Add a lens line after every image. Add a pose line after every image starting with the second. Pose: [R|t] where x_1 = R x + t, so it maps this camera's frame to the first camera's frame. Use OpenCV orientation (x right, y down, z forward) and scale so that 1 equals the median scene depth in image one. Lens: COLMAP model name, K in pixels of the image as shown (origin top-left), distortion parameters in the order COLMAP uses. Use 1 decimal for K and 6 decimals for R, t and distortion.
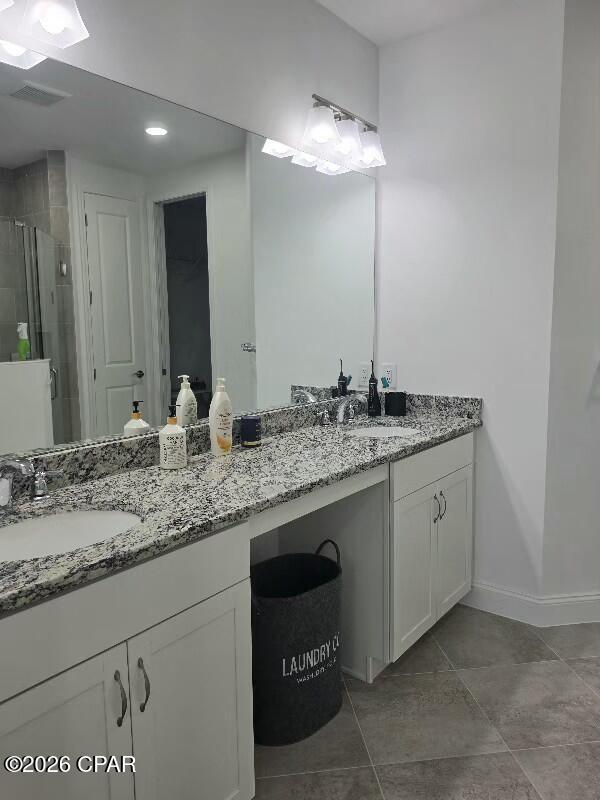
lens RADIAL K [[579.8, 0, 304.6], [0, 579.8, 390.2], [0, 0, 1]] dist [0.095239, -0.122819]
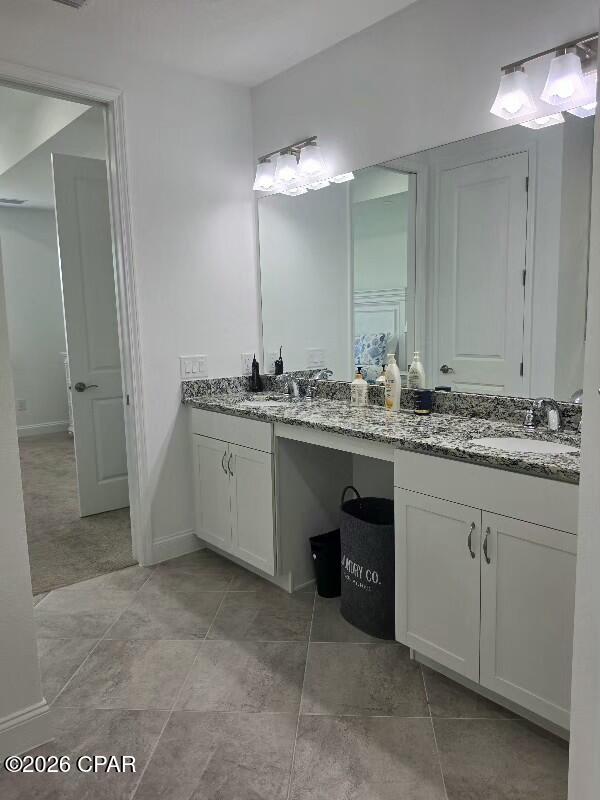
lens RADIAL K [[579.8, 0, 304.6], [0, 579.8, 390.2], [0, 0, 1]] dist [0.095239, -0.122819]
pose [[-0.208675, 0.133268, -0.968862, 1.262523], [-0.084778, 0.984478, 0.153675, -0.132611], [0.974304, 0.114206, -0.194138, 1.106837]]
